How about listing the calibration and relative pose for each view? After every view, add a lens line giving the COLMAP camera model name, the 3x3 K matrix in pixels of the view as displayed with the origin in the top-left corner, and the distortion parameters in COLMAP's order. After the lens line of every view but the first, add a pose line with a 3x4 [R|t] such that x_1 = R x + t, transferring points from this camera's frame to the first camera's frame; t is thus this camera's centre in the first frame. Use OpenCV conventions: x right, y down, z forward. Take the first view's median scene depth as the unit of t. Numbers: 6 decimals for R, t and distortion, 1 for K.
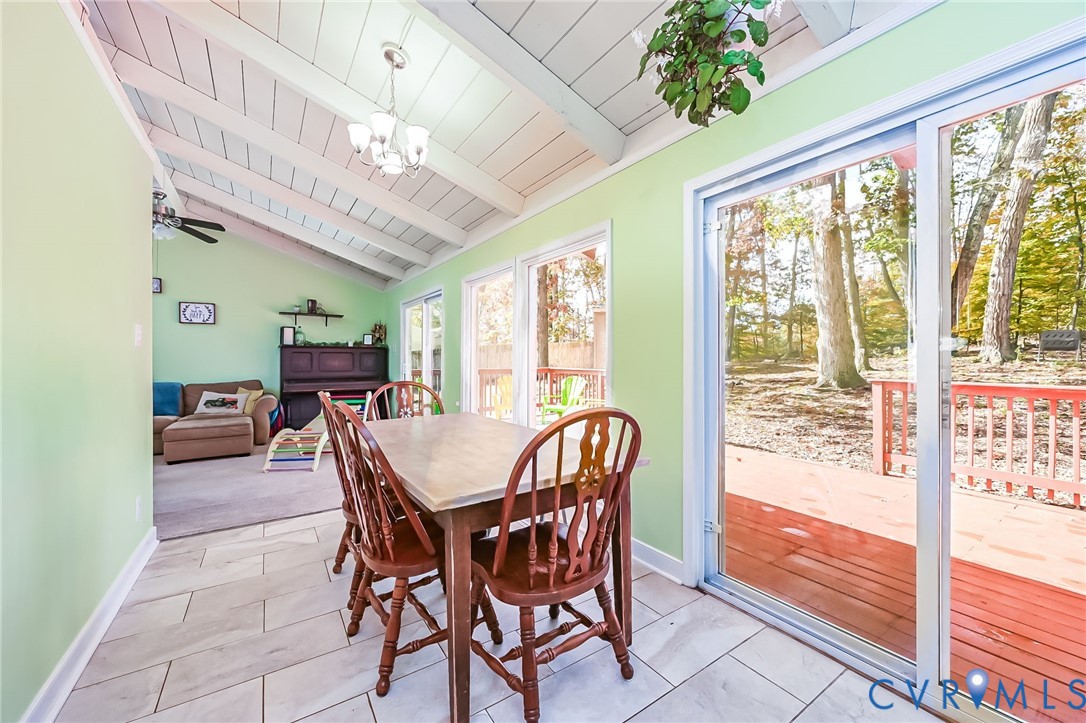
lens RADIAL K [[421.7, 0, 542.8], [0, 421.7, 361.8], [0, 0, 1]] dist [-0.002697, 0.000215]
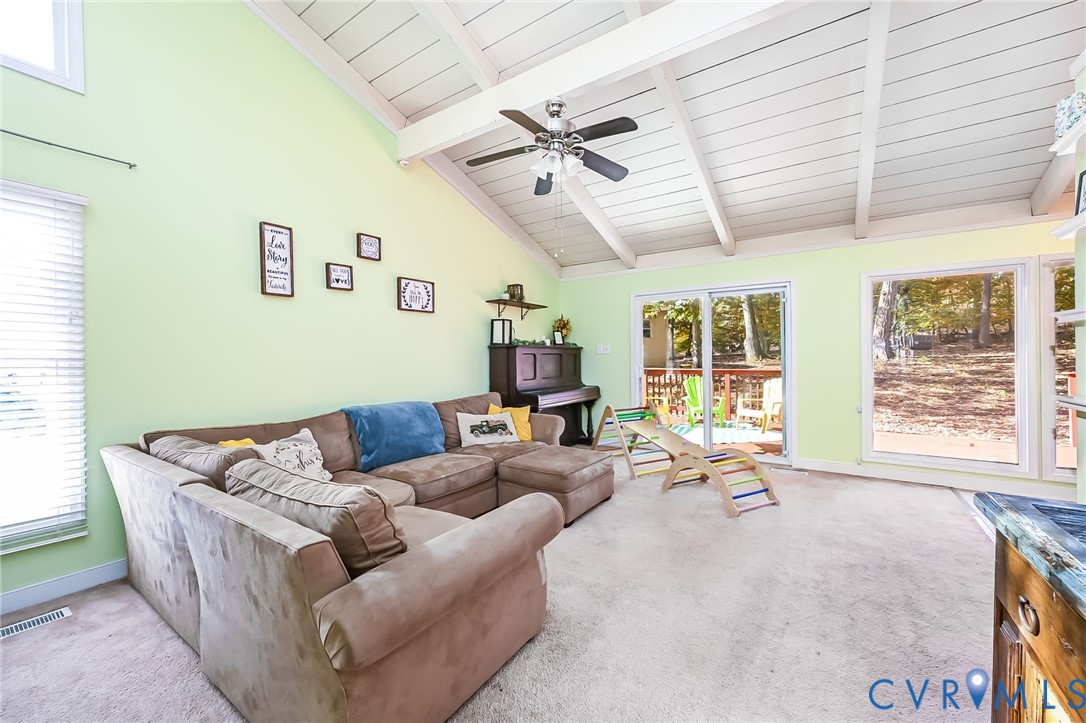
lens RADIAL K [[421.7, 0, 546.0], [0, 421.7, 362.6], [0, 0, 1]] dist [-0.002697, 0.000215]
pose [[0.927653, -0.013583, 0.373197, -0.807007], [0.013006, 0.999907, 0.004065, -0.009353], [-0.373218, 0.001083, 0.927743, 0.283184]]
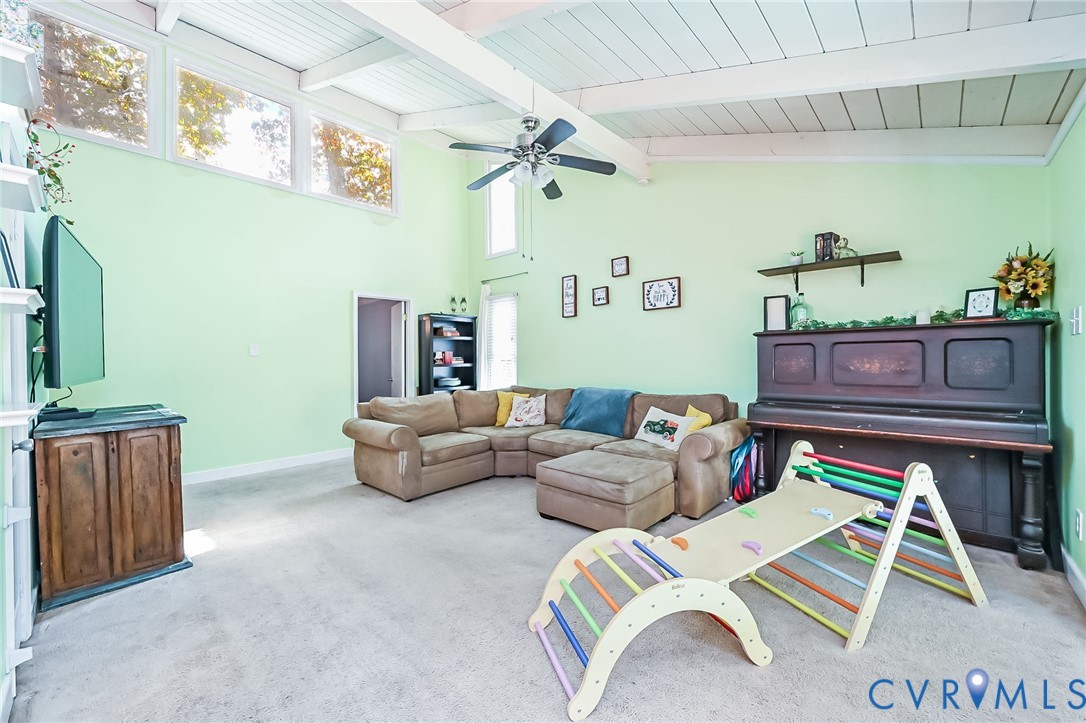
lens RADIAL K [[421.7, 0, 549.6], [0, 421.7, 359.1], [0, 0, 1]] dist [-0.002697, 0.000215]
pose [[0.234350, -0.001576, -0.972151, -0.158223], [0.005387, 0.999985, -0.000323, -0.006209], [0.972137, -0.005161, 0.234355, 0.595186]]
